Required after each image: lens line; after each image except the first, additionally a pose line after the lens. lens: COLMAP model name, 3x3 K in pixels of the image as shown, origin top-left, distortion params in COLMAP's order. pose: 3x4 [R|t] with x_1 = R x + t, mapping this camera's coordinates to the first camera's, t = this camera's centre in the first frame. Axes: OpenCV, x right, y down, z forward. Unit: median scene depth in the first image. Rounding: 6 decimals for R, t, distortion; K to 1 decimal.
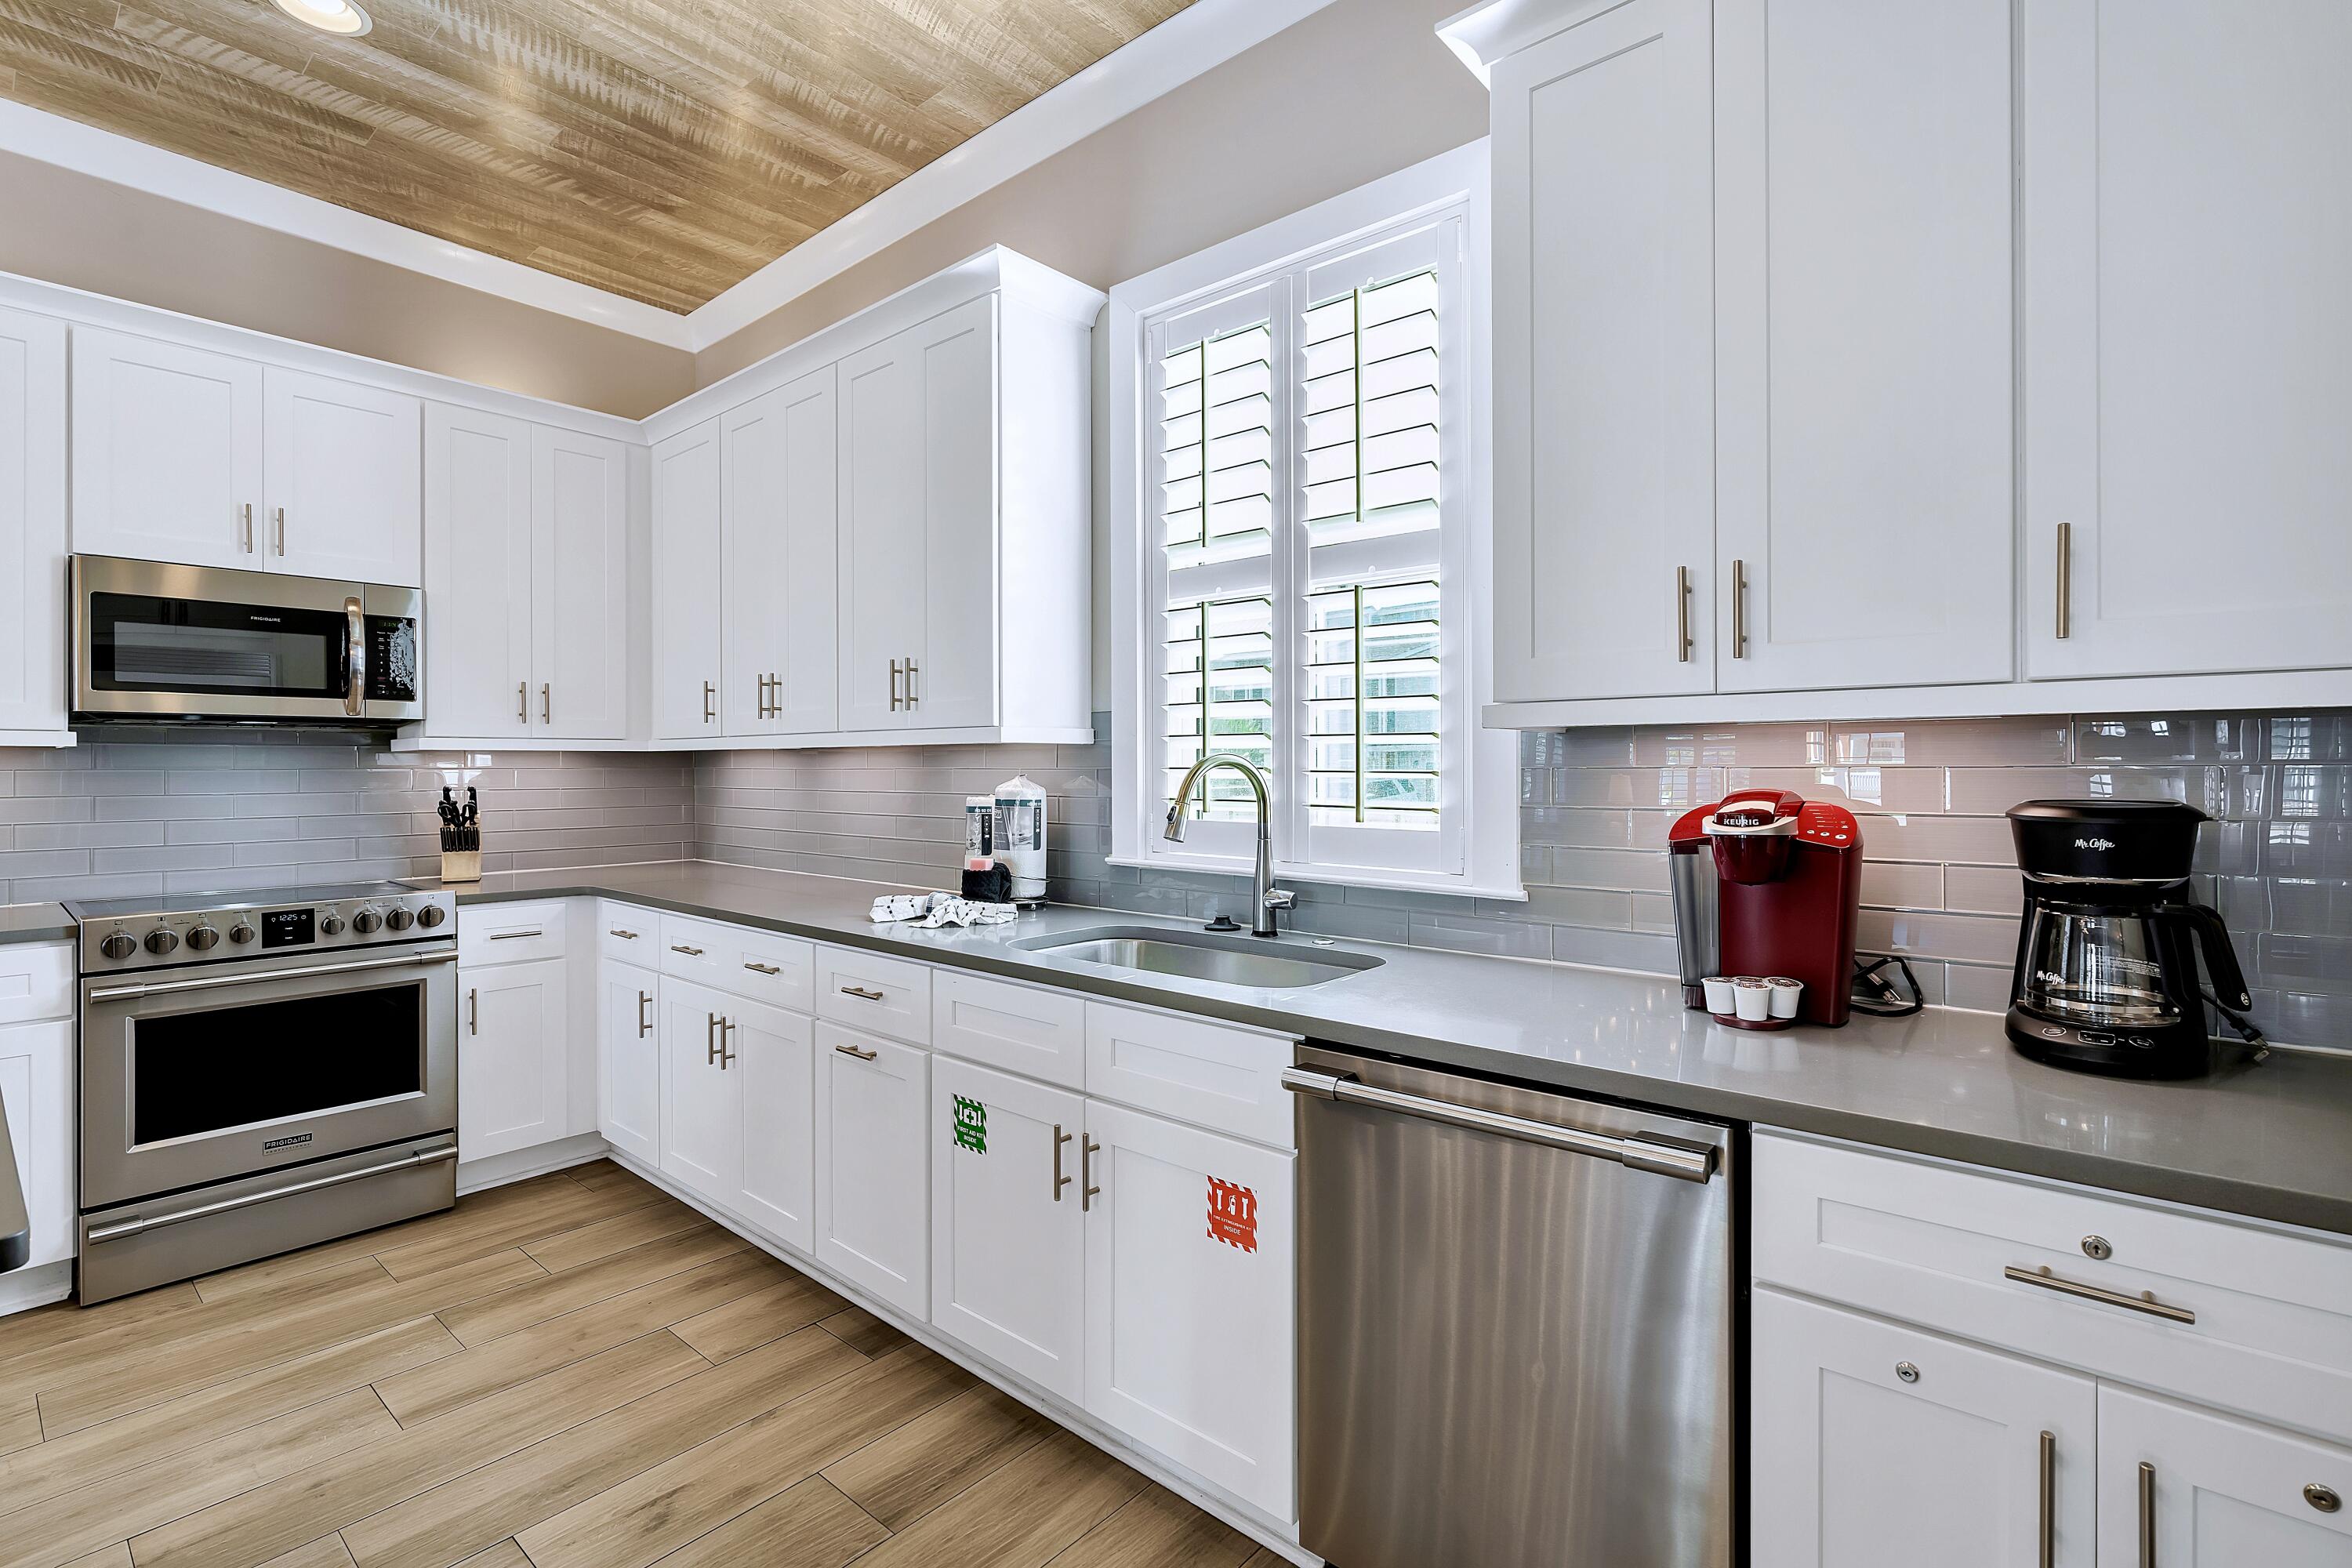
lens RADIAL K [[1064.8, 0, 1184.6], [0, 1064.8, 771.6], [0, 0, 1]] dist [-0.007531, 0.002803]
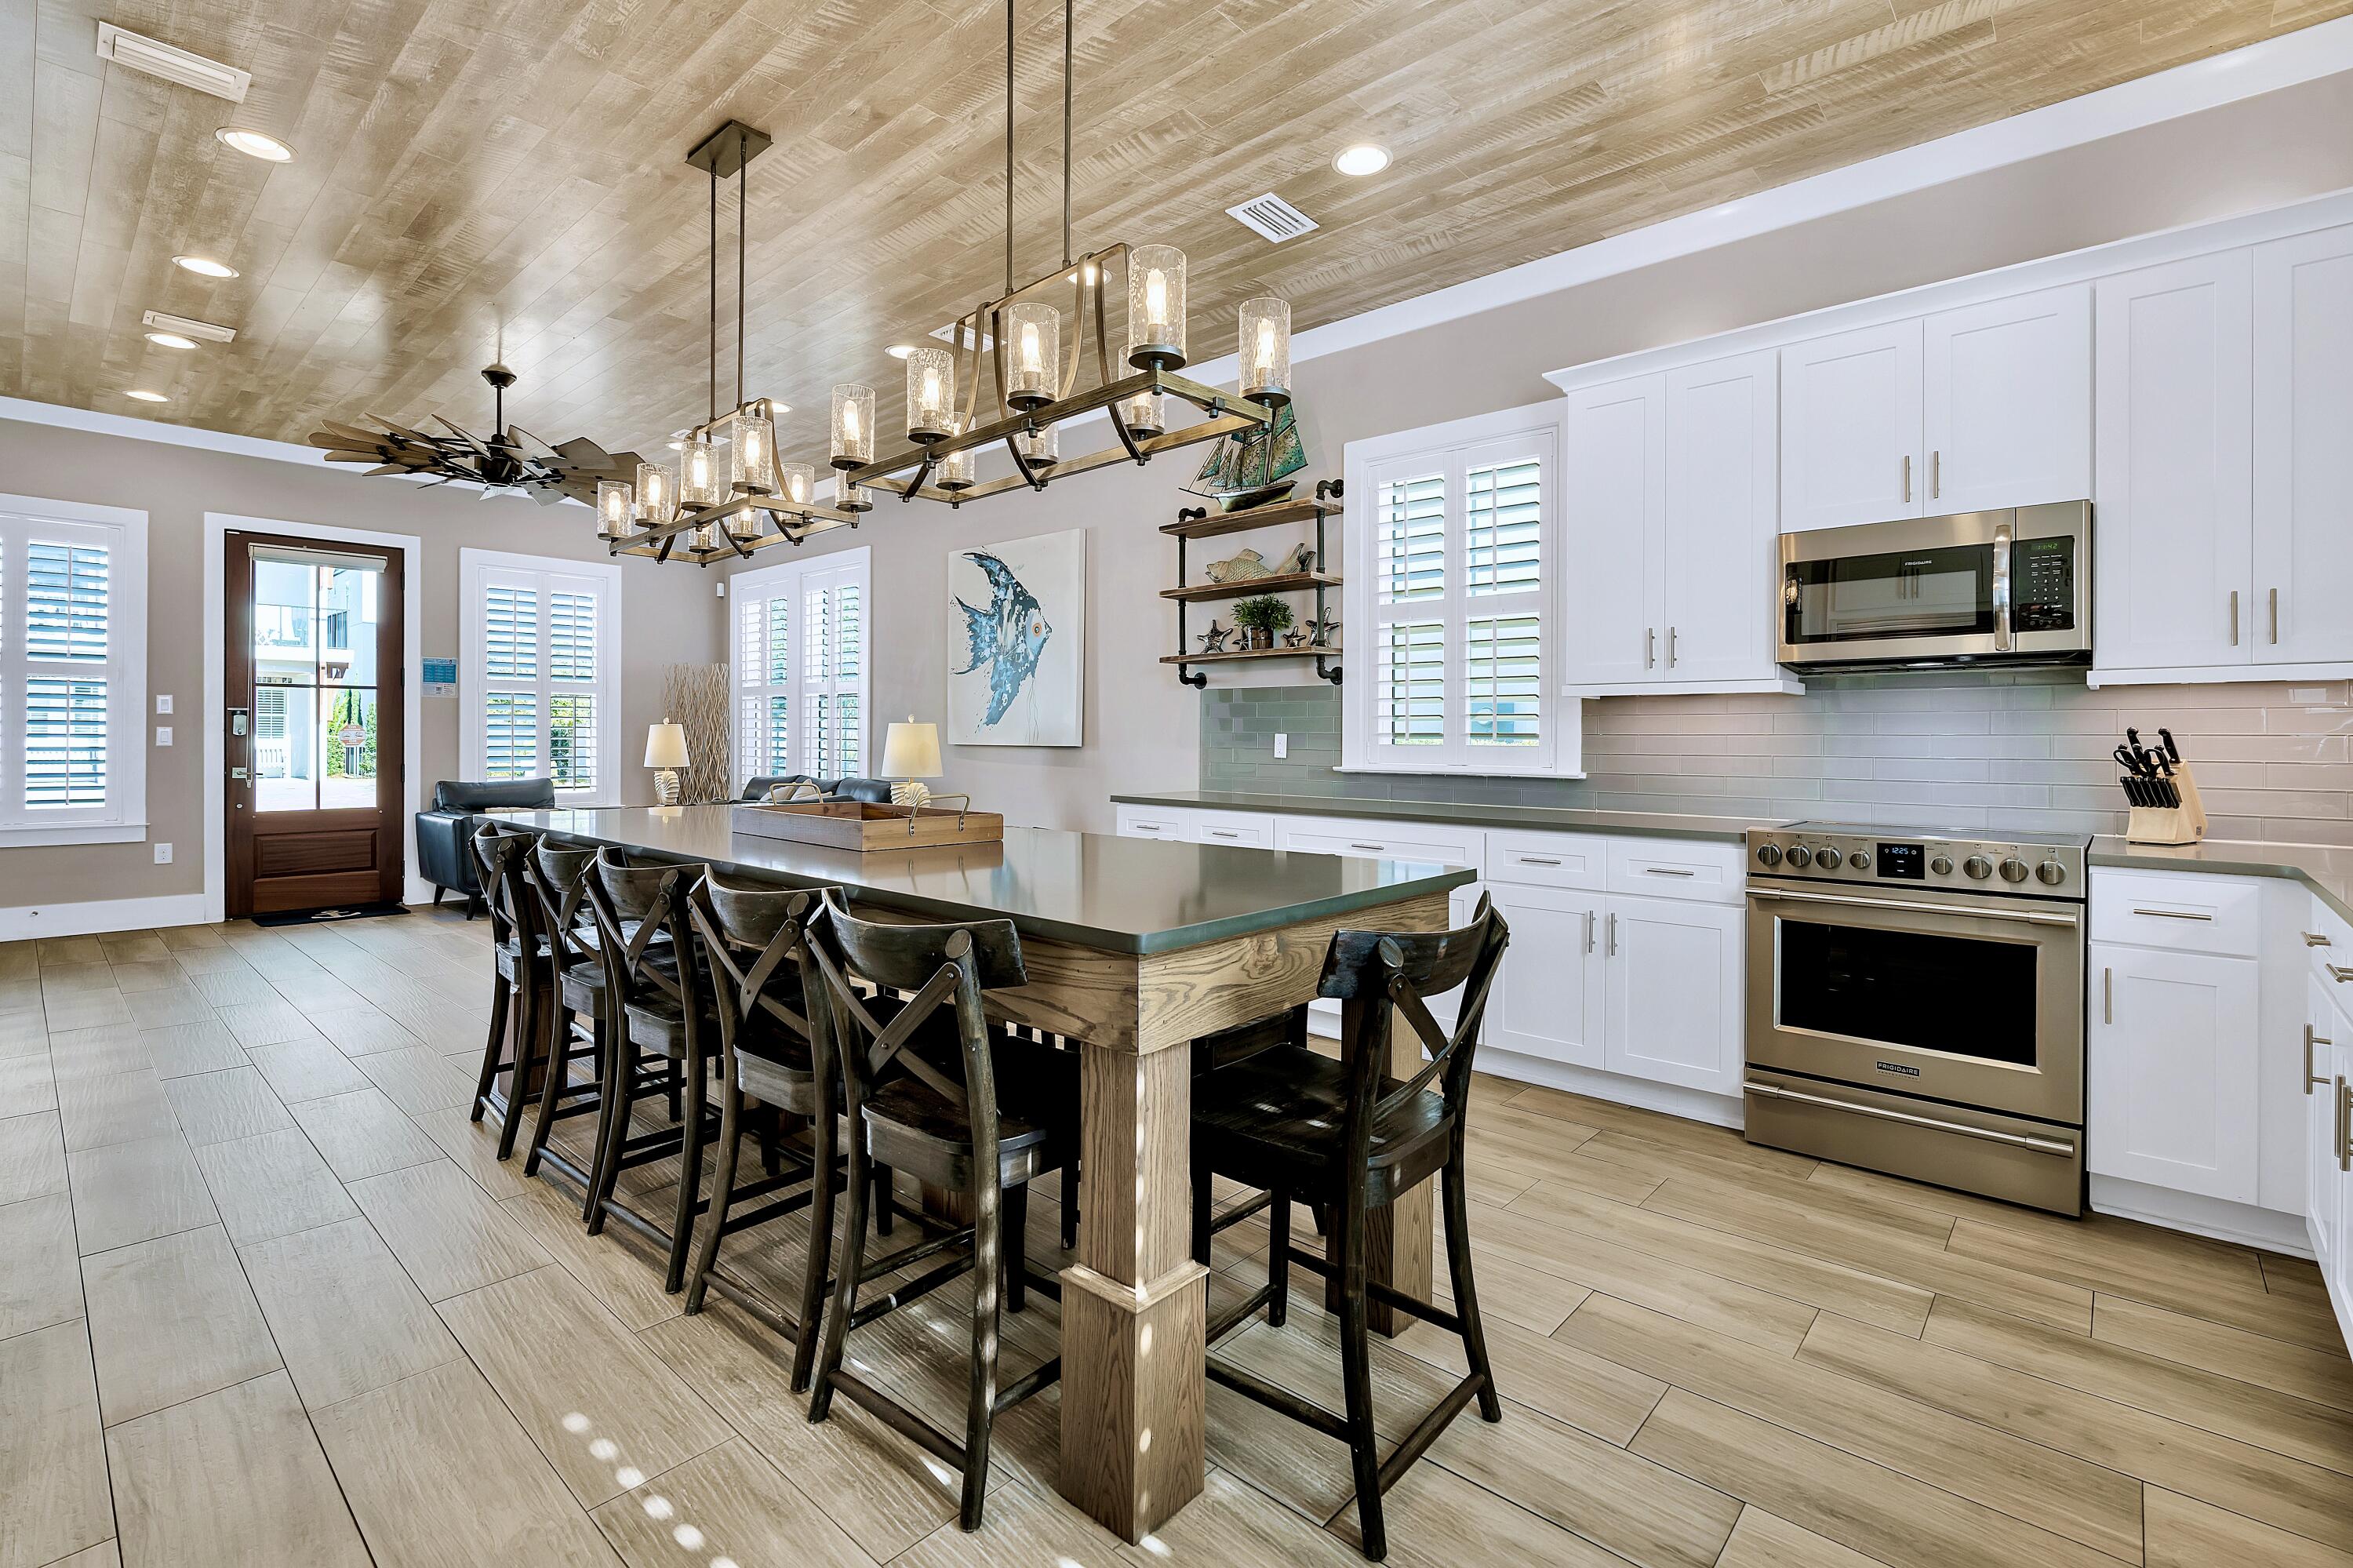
lens RADIAL K [[1065.3, 0, 1189.5], [0, 1065.3, 740.2], [0, 0, 1]] dist [-0.007531, 0.002803]
pose [[-0.018990, 0.005817, -0.999803, 0.197395], [-0.008736, 0.999944, 0.005983, 0.031365], [0.999782, 0.008848, -0.018938, 0.337821]]
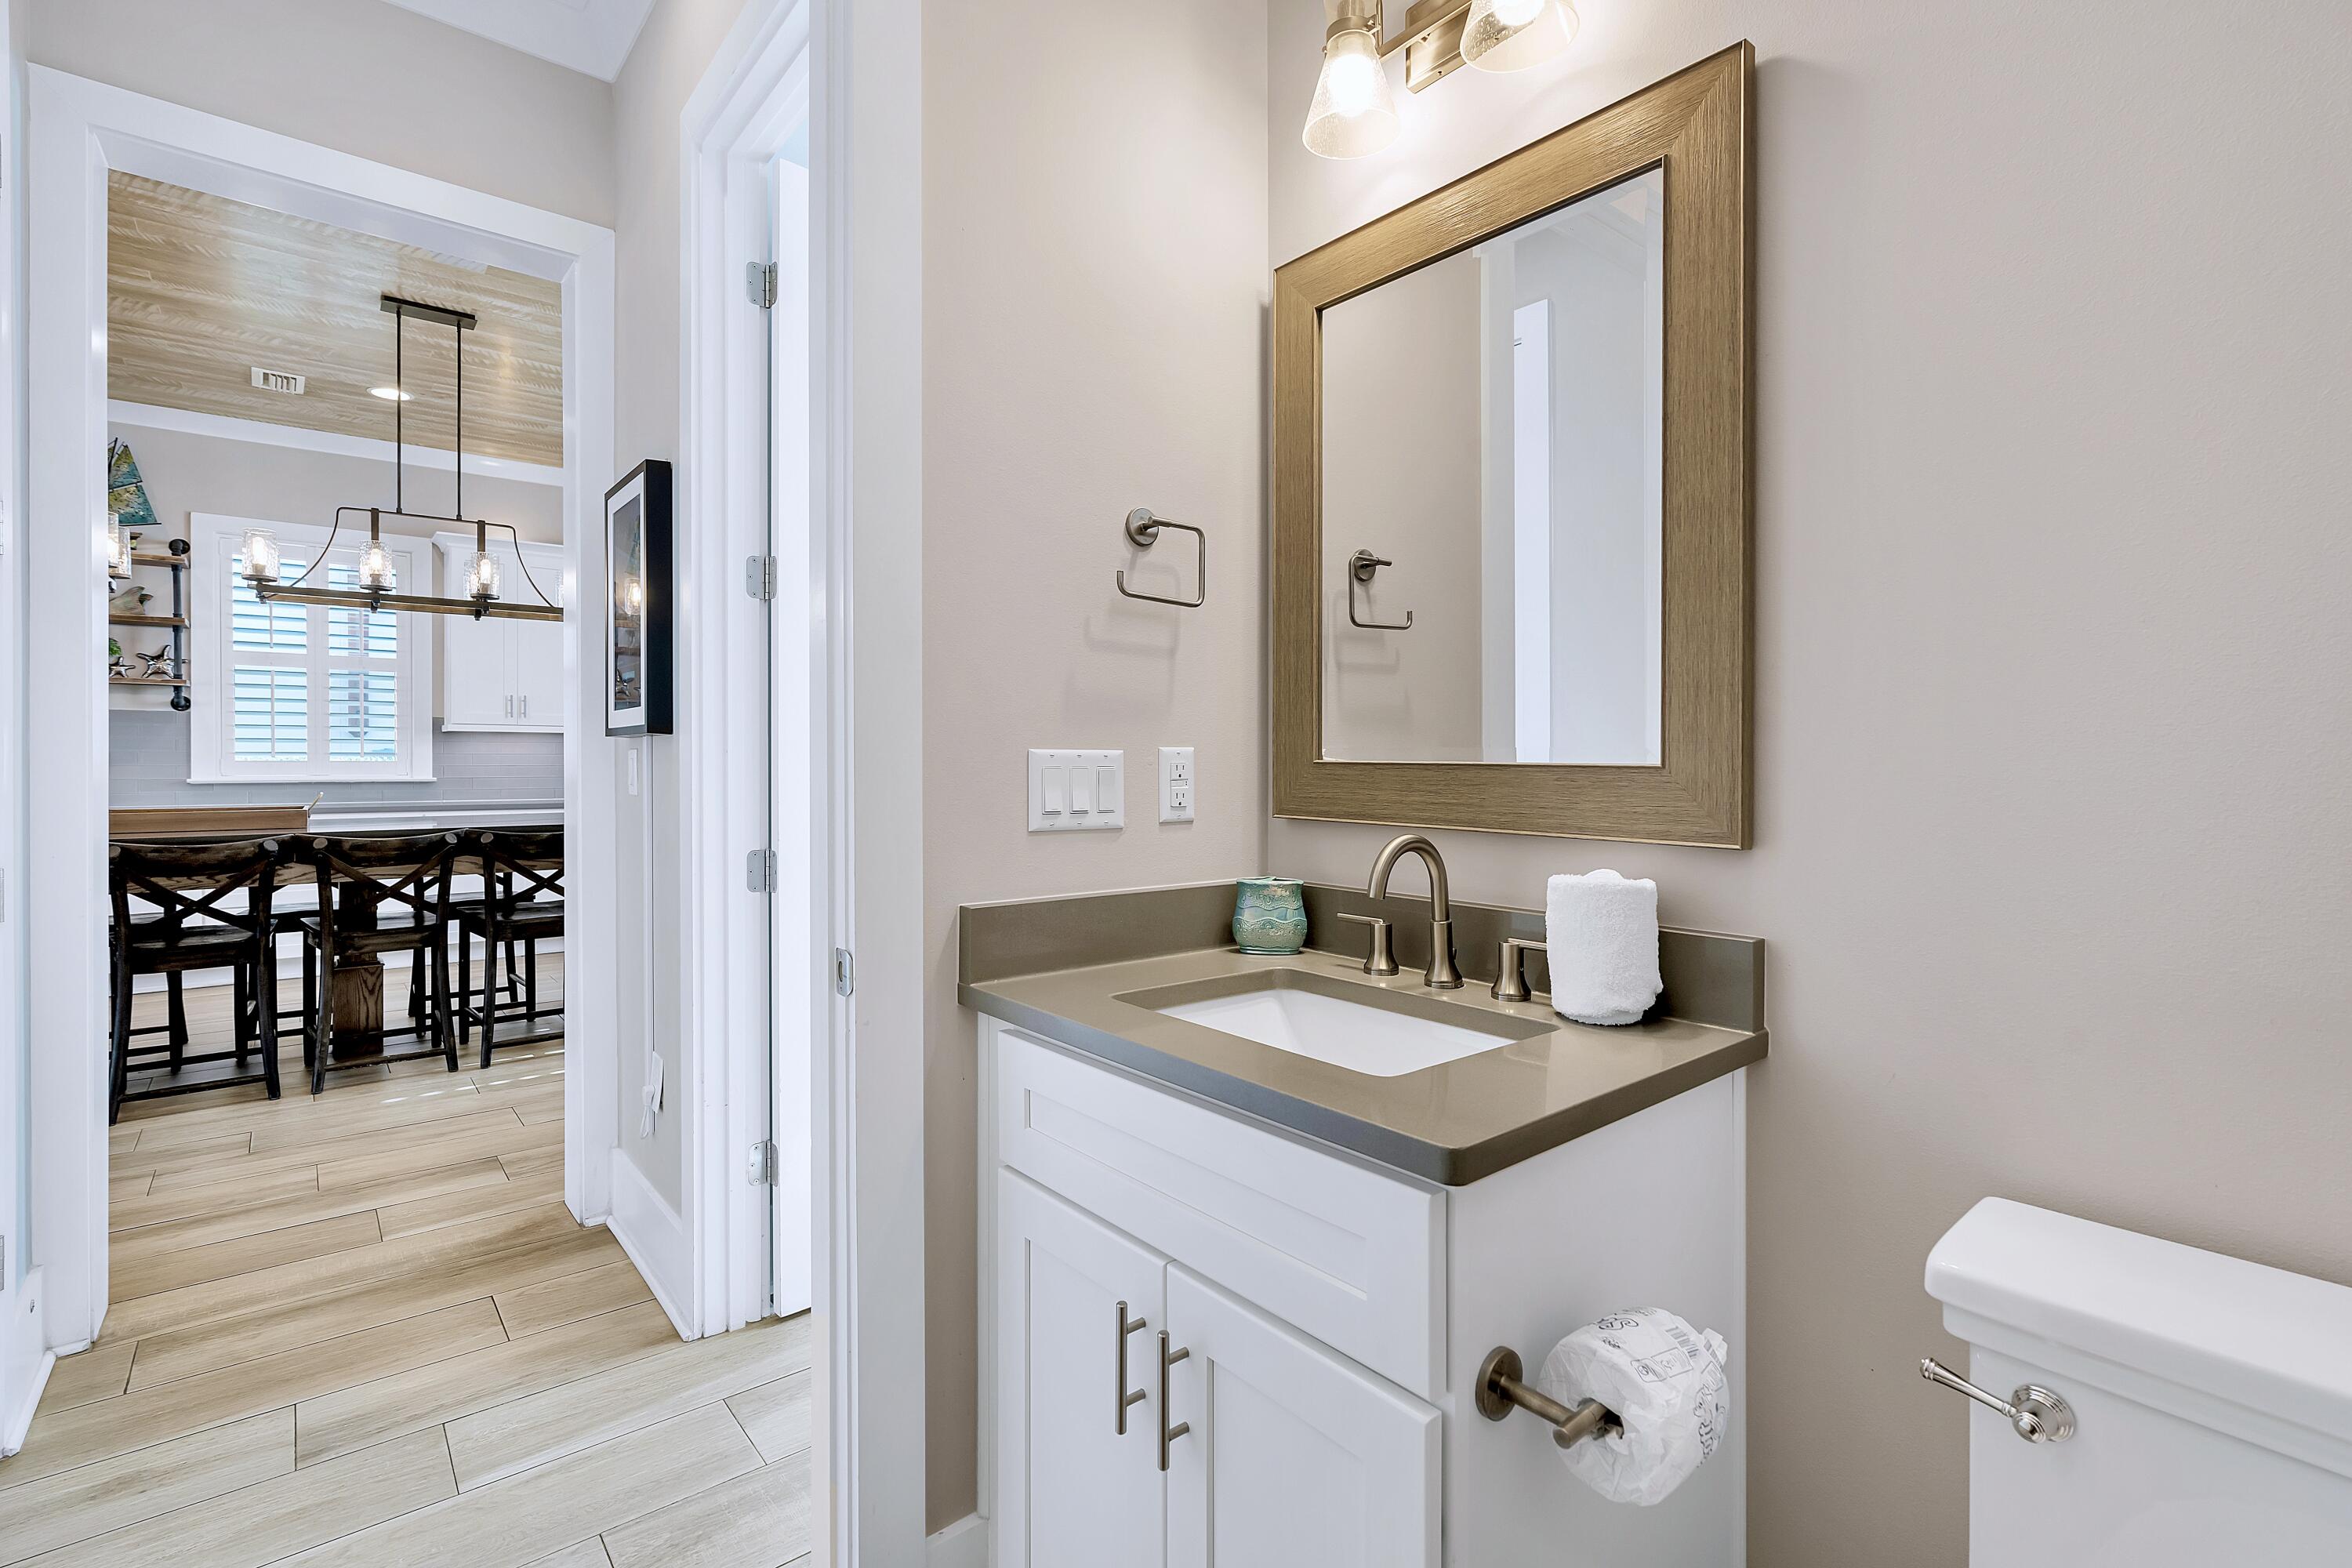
lens RADIAL K [[1064.8, 0, 1175.7], [0, 1064.8, 766.8], [0, 0, 1]] dist [-0.007531, 0.002803]
pose [[0.985834, 0.008015, -0.167533, 0.726360], [-0.007363, 0.999963, 0.004510, 0.034238], [0.167563, -0.003213, 0.985856, -1.207858]]
